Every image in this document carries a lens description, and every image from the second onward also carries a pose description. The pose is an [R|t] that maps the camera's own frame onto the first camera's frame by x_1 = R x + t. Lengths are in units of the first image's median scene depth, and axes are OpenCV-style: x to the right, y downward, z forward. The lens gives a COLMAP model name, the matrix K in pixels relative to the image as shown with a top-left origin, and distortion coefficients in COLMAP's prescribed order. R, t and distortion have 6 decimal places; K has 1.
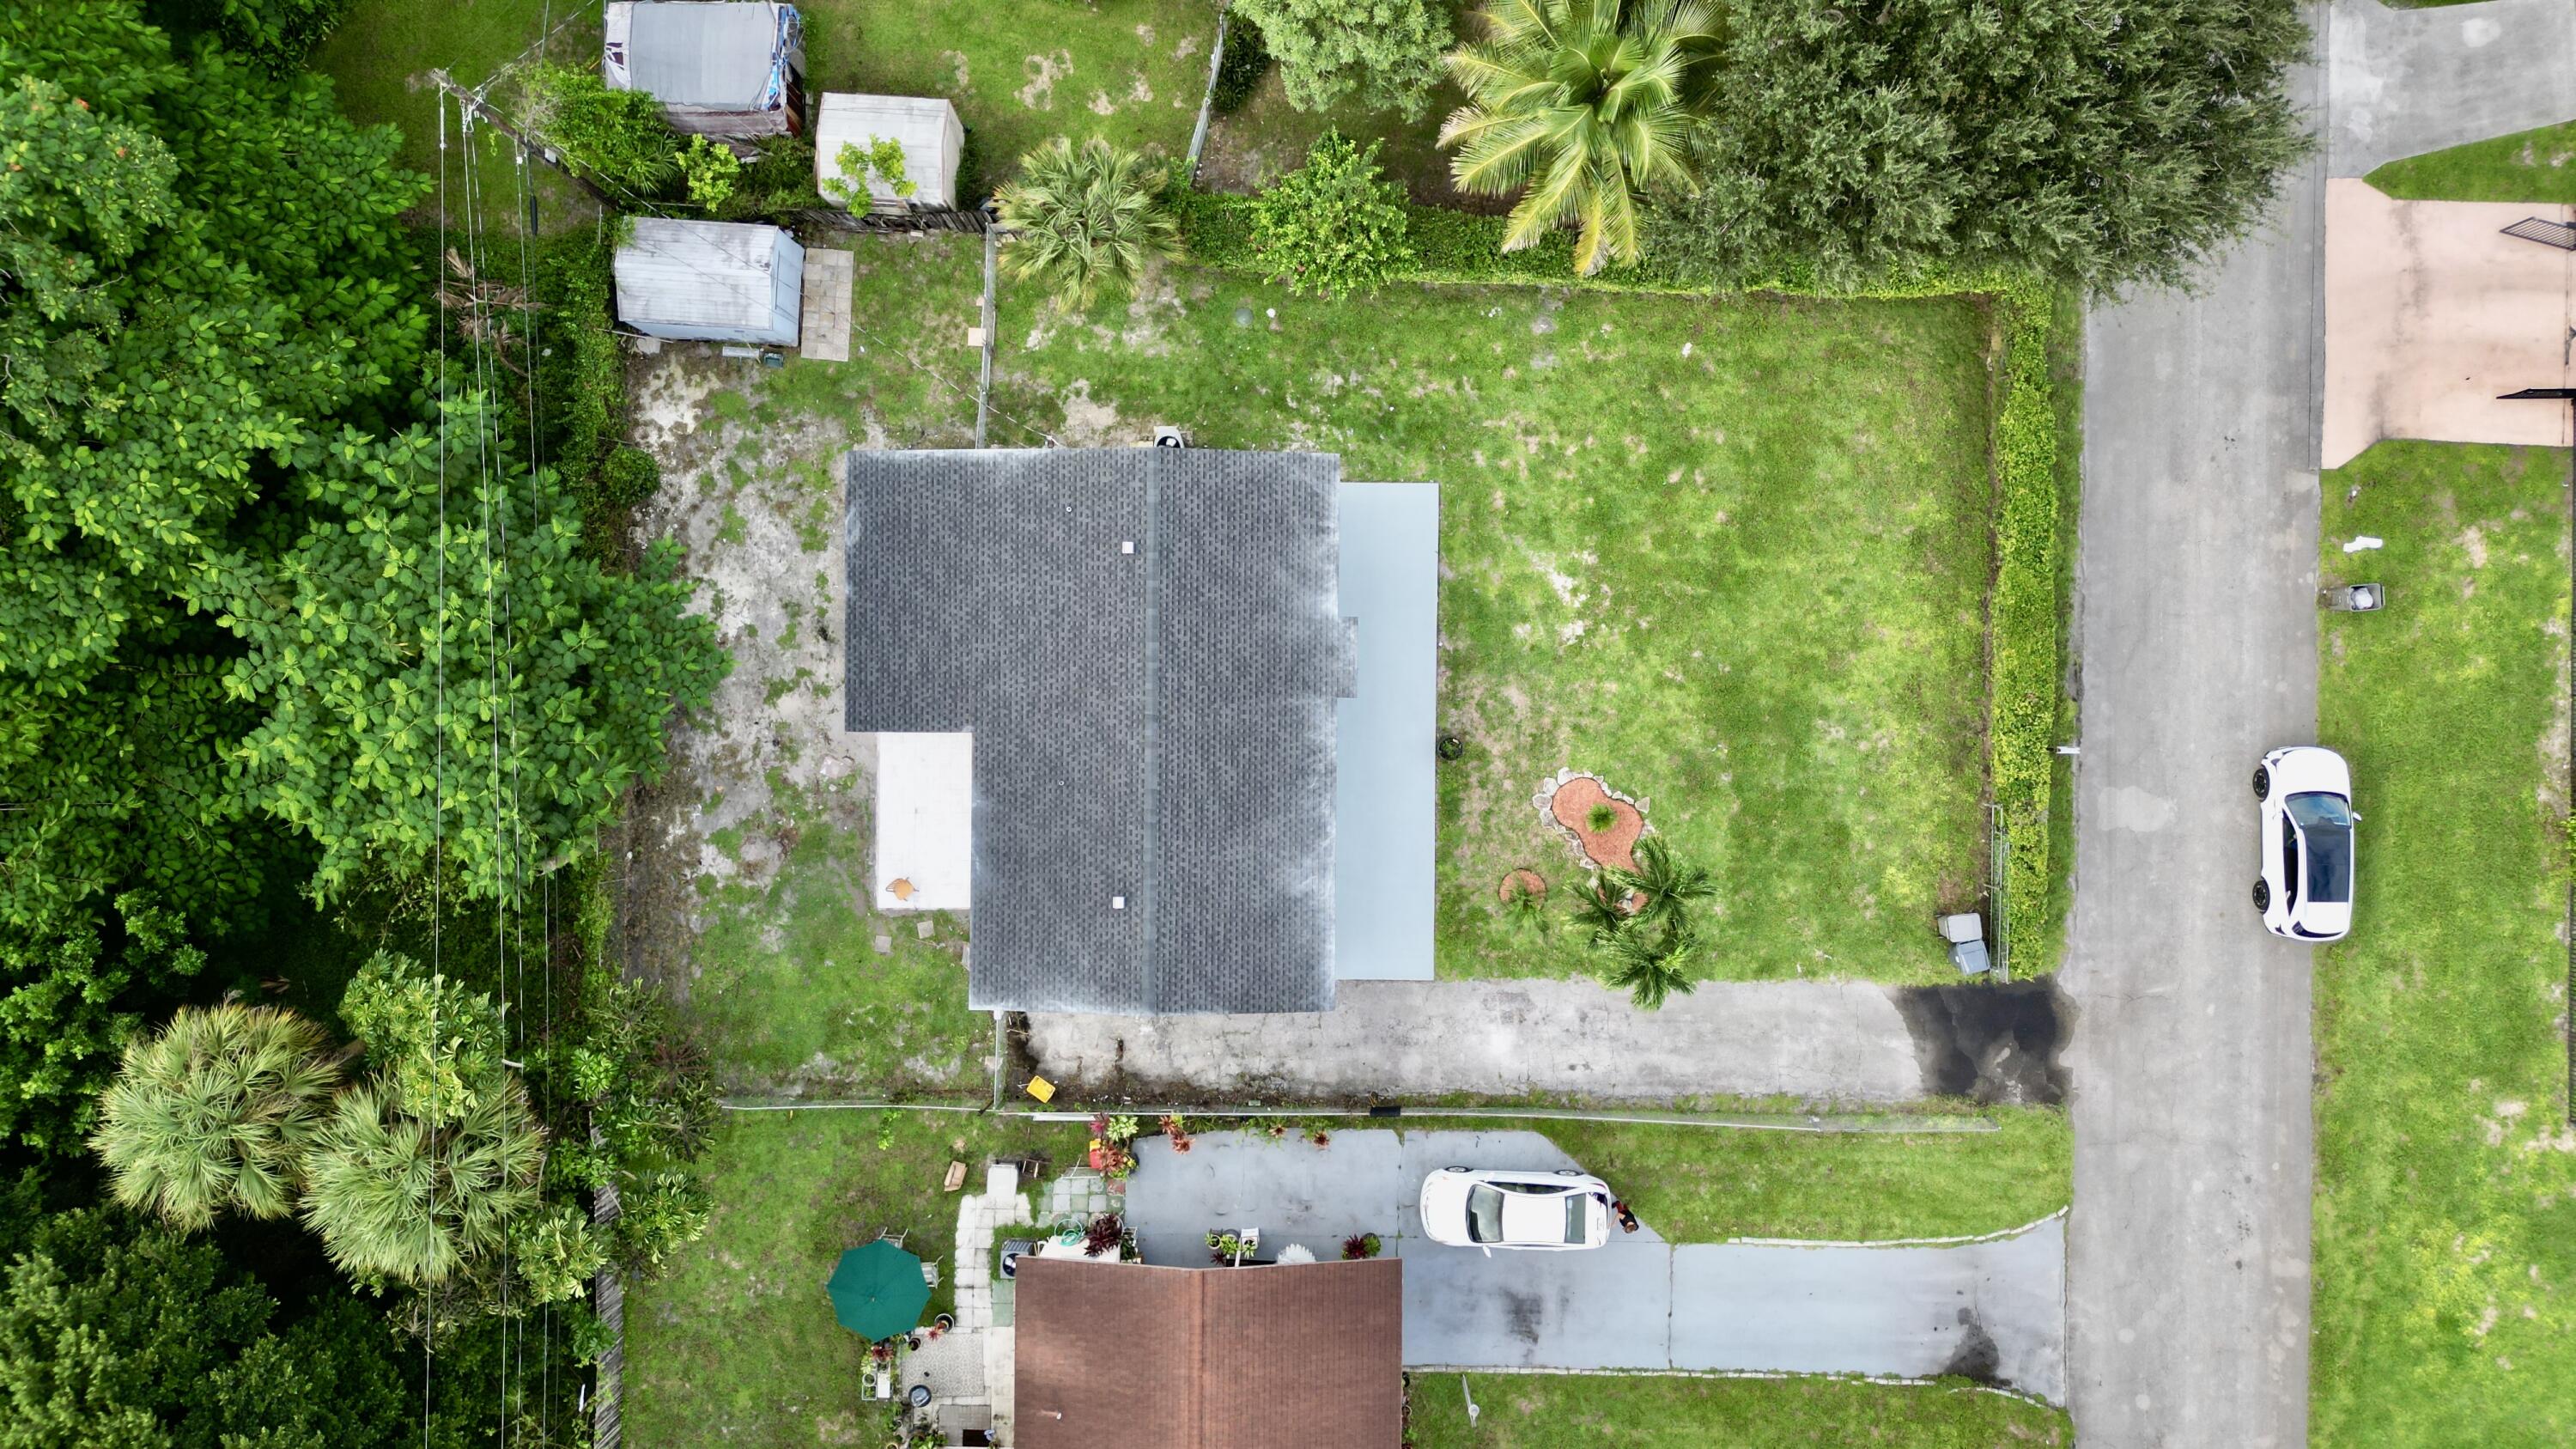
lens RADIAL K [[1803.3, 0, 1289.4], [0, 1803.3, 718.2], [0, 0, 1]] dist [0.064044, -0.065984]
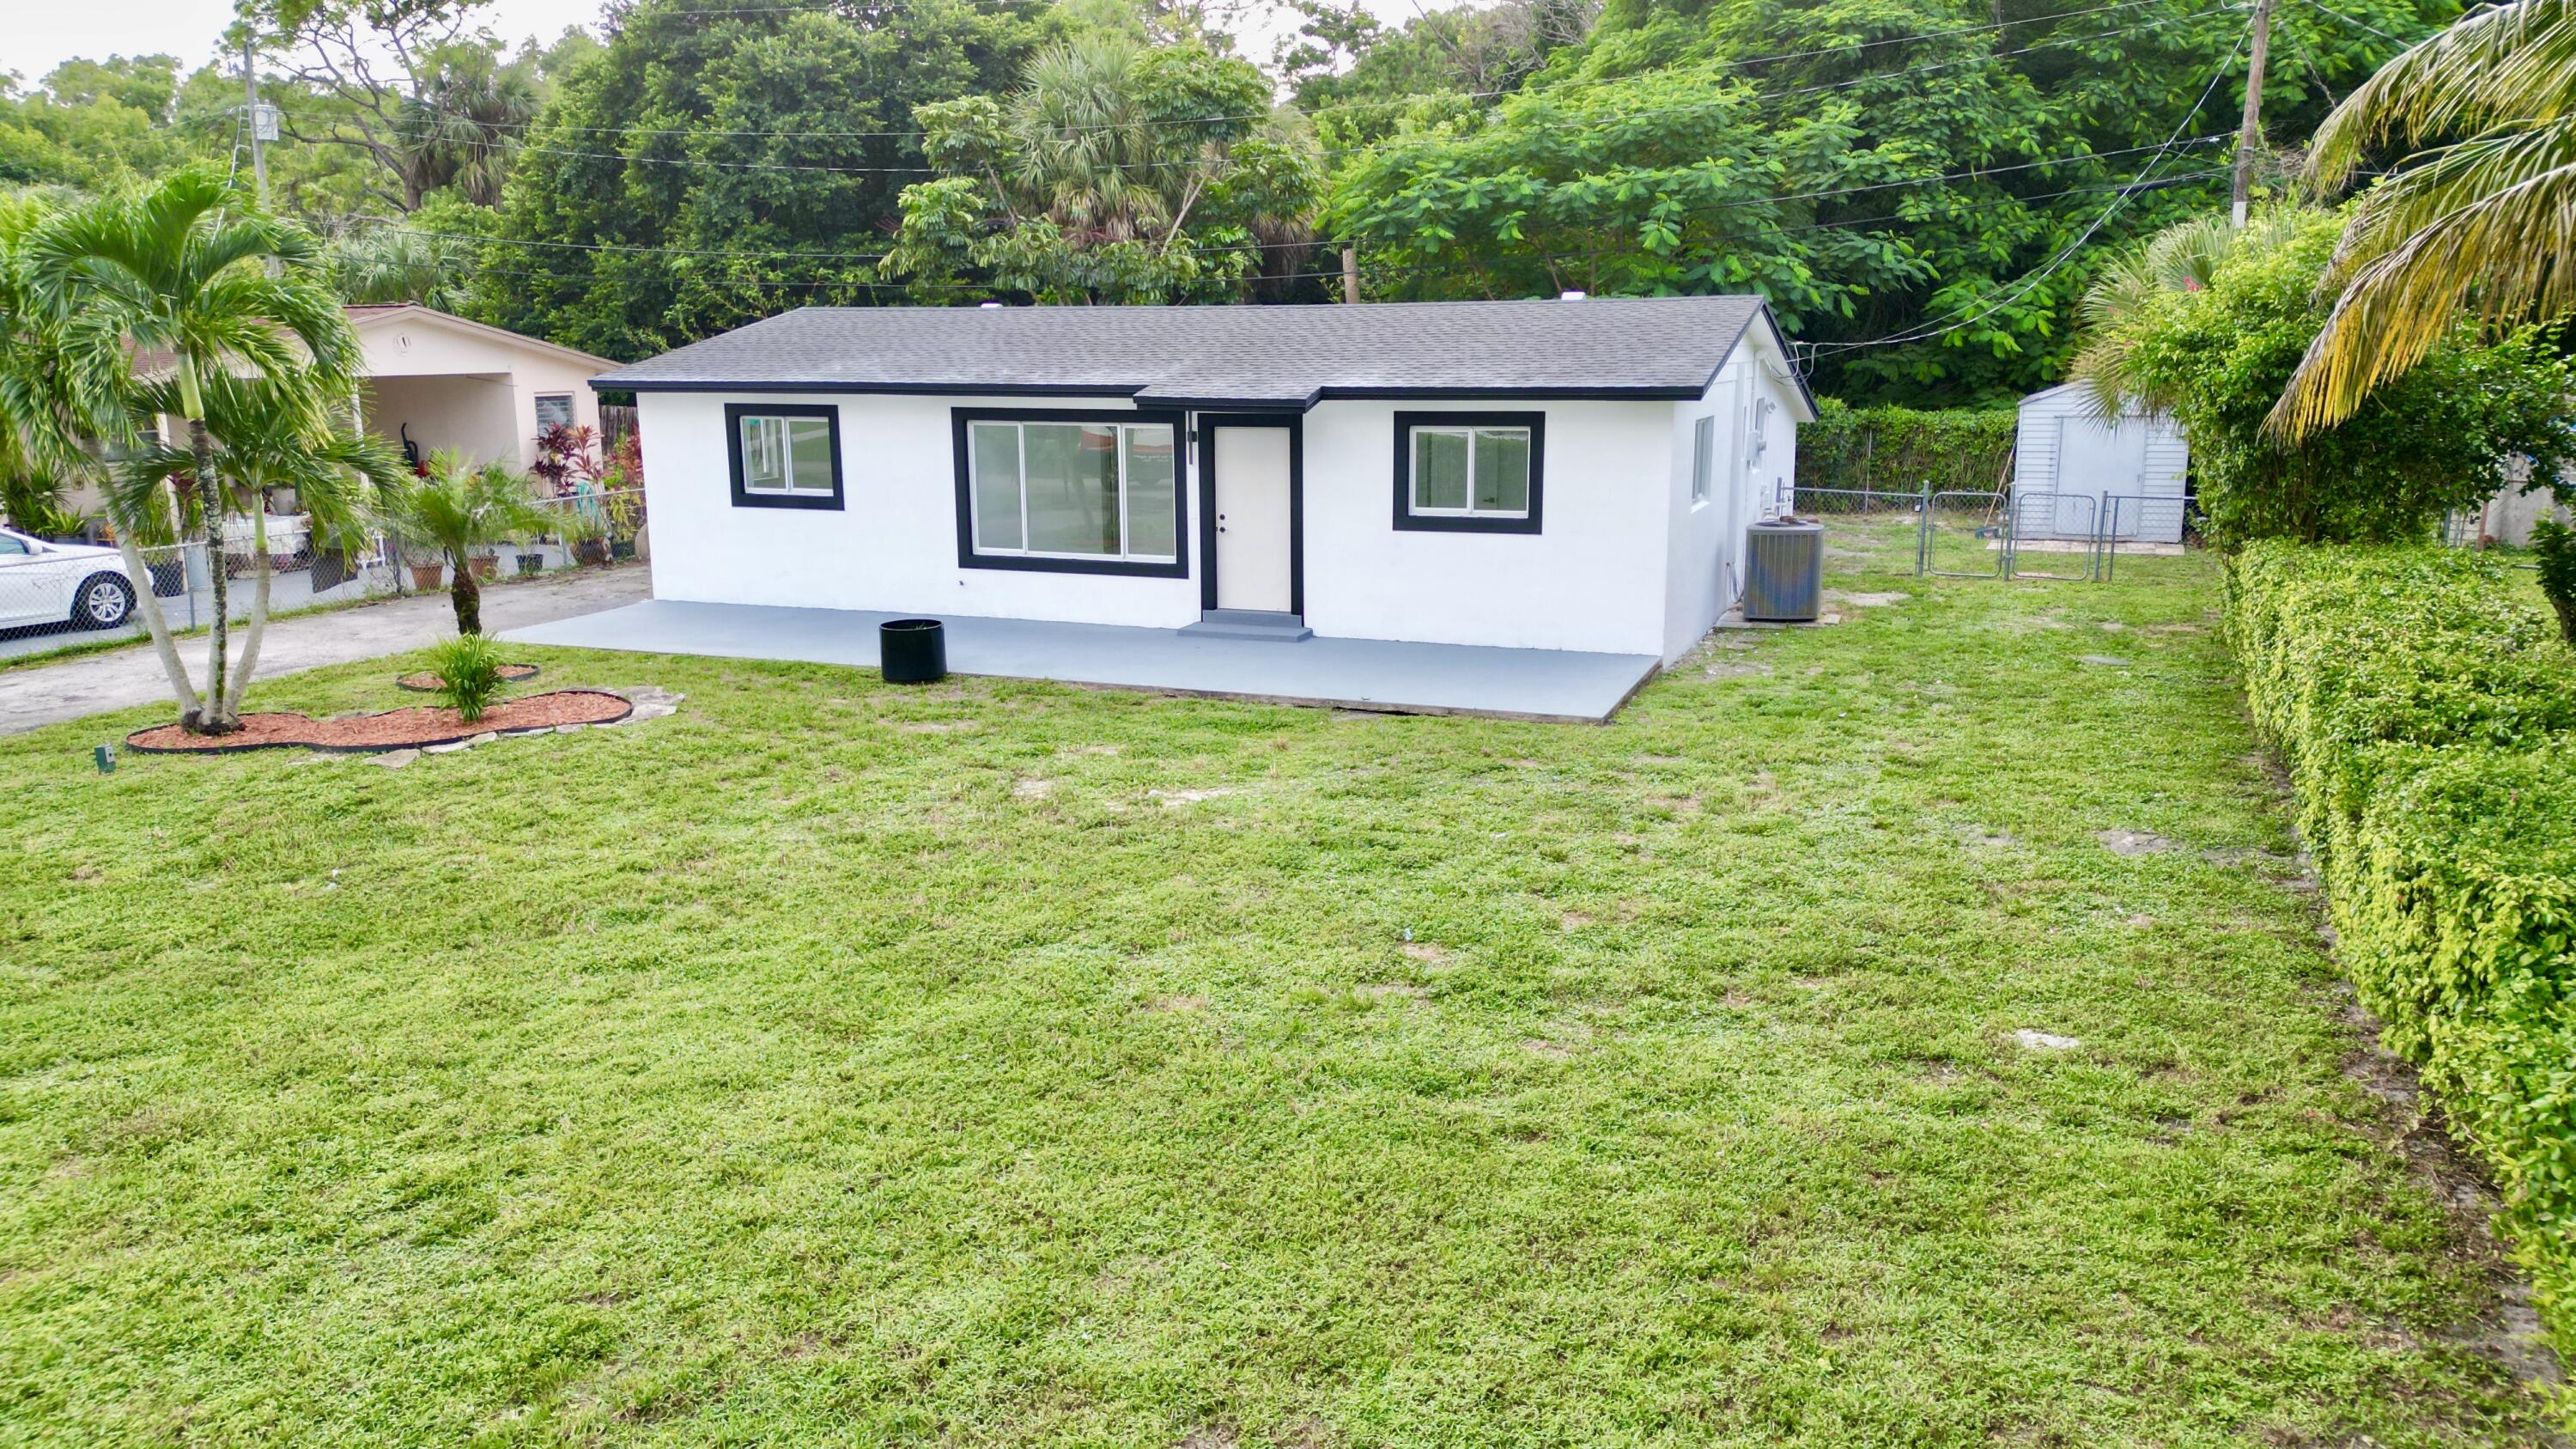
lens RADIAL K [[1803.3, 0, 1300.4], [0, 1803.3, 722.3], [0, 0, 1]] dist [0.064044, -0.065984]
pose [[-0.345996, 0.208265, -0.914829, 0.415190], [-0.938233, -0.079413, 0.336769, -0.191394], [-0.002512, 0.974843, 0.222878, 0.921564]]
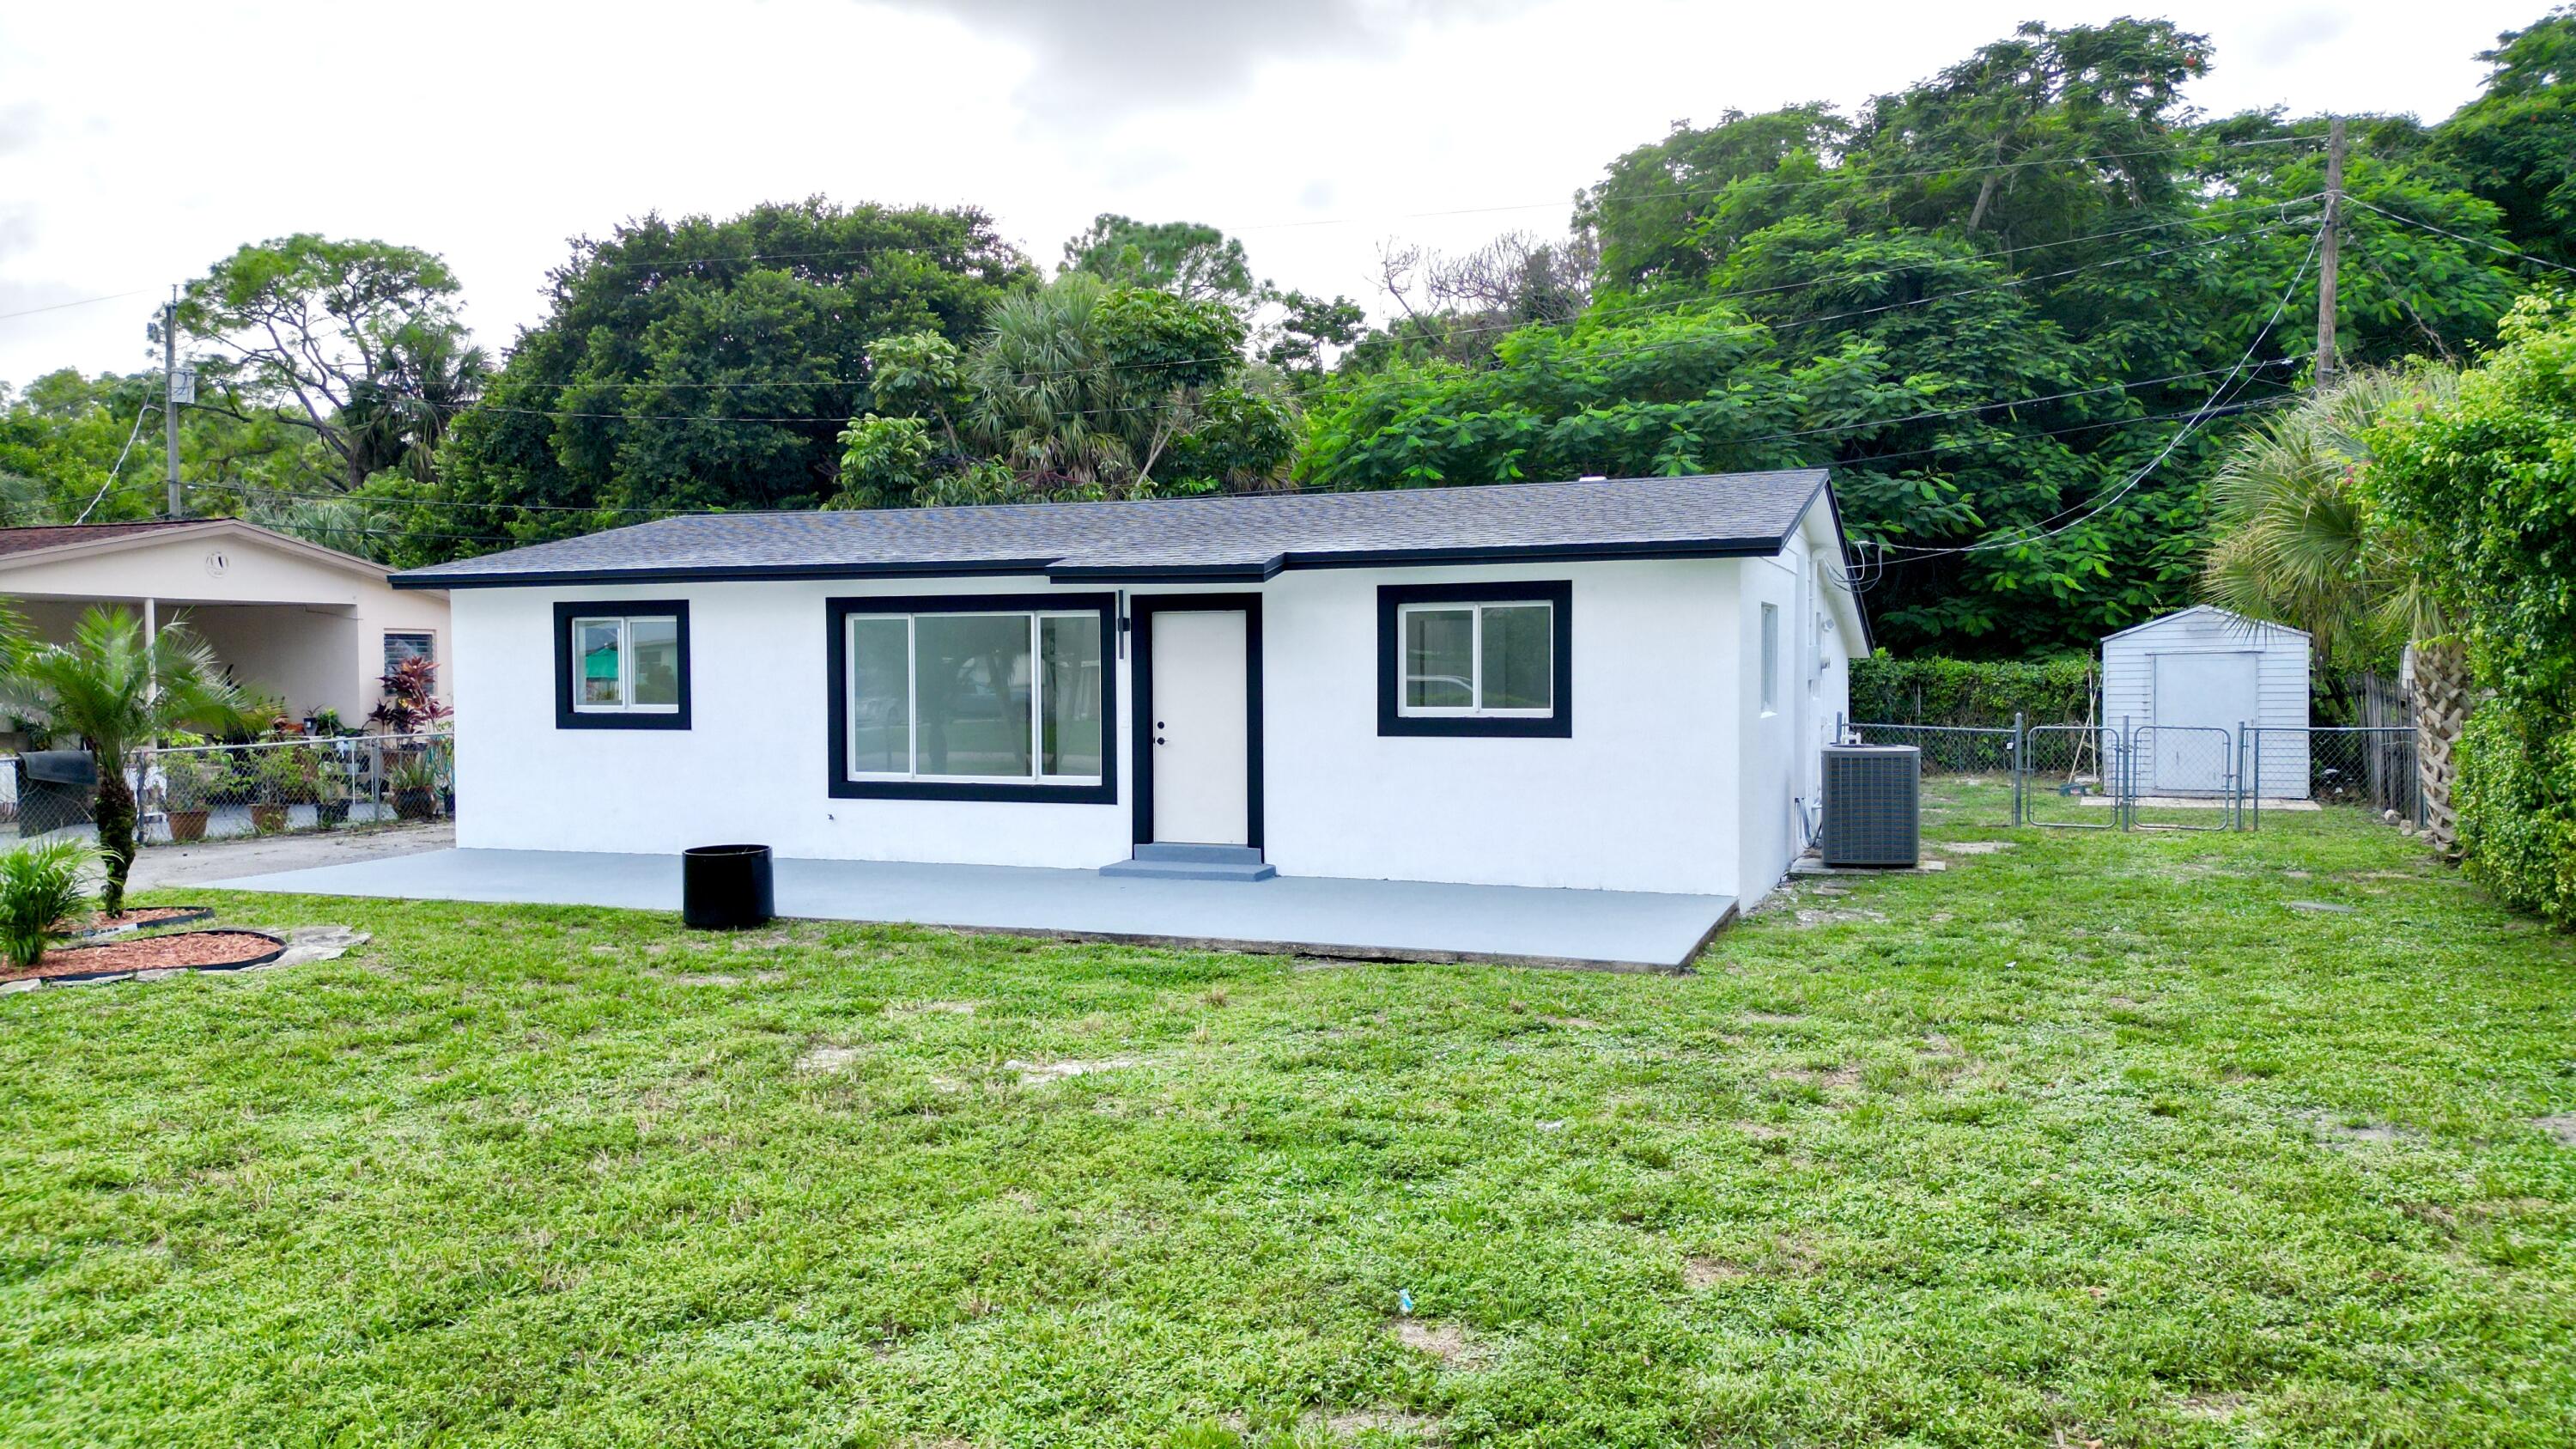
lens RADIAL K [[1803.3, 0, 1296.3], [0, 1803.3, 718.9], [0, 0, 1]] dist [0.064044, -0.065984]
pose [[-0.343369, 0.042443, -0.938241, 0.324382], [-0.939198, -0.017705, 0.342918, -0.164243], [-0.002057, 0.998942, 0.045942, 0.953213]]
